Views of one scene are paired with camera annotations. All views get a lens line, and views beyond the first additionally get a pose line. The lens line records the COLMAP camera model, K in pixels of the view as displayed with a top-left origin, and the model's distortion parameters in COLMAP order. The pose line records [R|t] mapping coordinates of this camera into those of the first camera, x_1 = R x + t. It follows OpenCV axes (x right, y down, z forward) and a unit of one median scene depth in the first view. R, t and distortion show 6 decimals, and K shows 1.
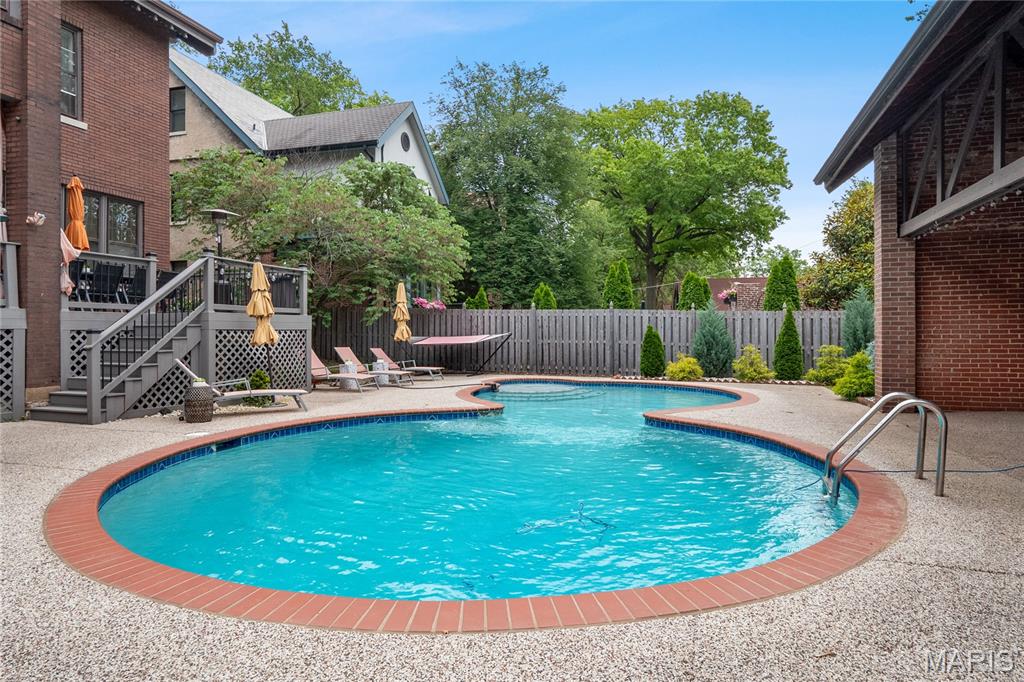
lens RADIAL K [[571.2, 0, 512.0], [0, 571.2, 341.0], [0, 0, 1]] dist [-0.001605, -0.000453]
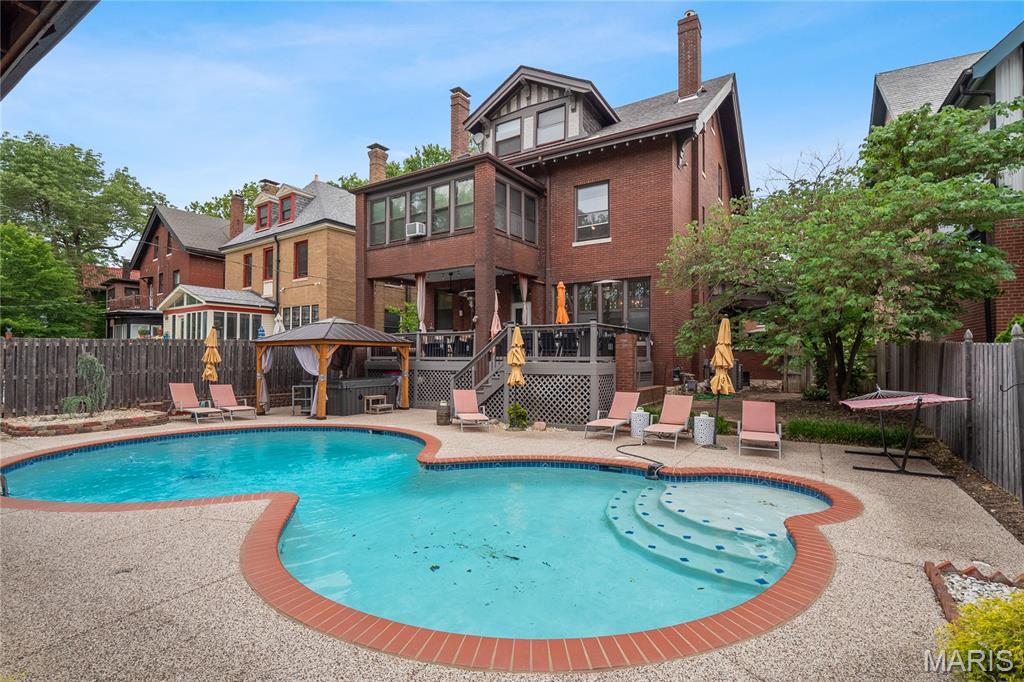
lens RADIAL K [[473.4, 0, 513.1], [0, 473.4, 359.9], [0, 0, 1]] dist [-0.010625, 0.000206]
pose [[-0.216640, 0.004968, -0.976239, 0.592370], [-0.018335, 0.999790, 0.009156, -0.056725], [0.976079, 0.019883, -0.216503, 1.058208]]
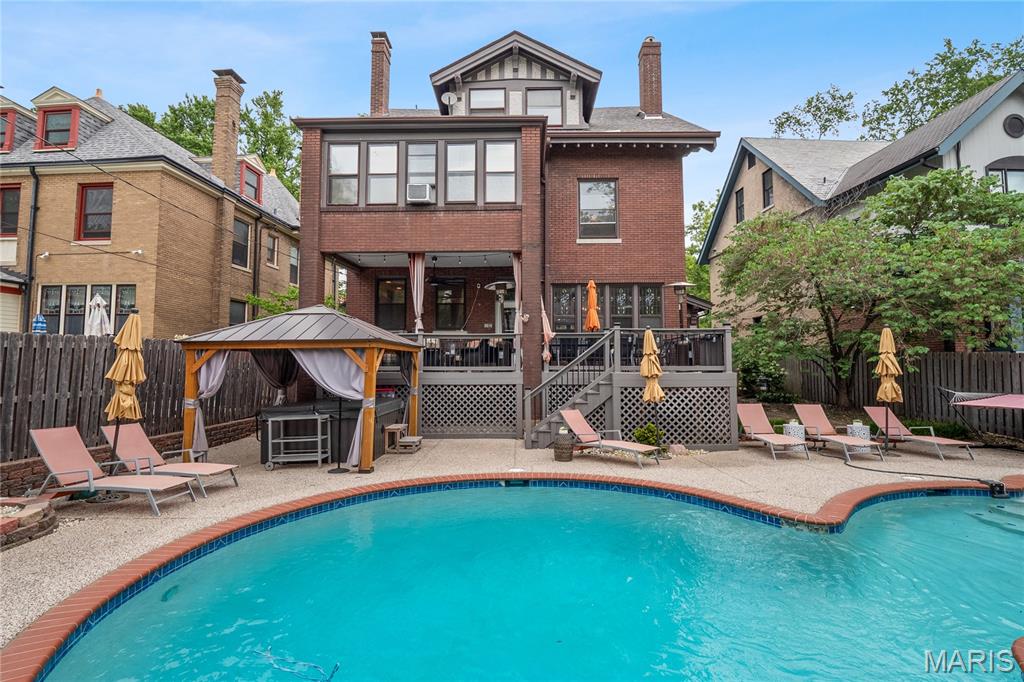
lens RADIAL K [[473.4, 0, 512.0], [0, 473.4, 341.0], [0, 0, 1]] dist [-0.013979, 0.000379]
pose [[0.308808, -0.045327, -0.950044, 0.325298], [-0.014052, 0.998537, -0.052209, -0.052454], [0.951020, 0.029473, 0.307720, 0.379506]]
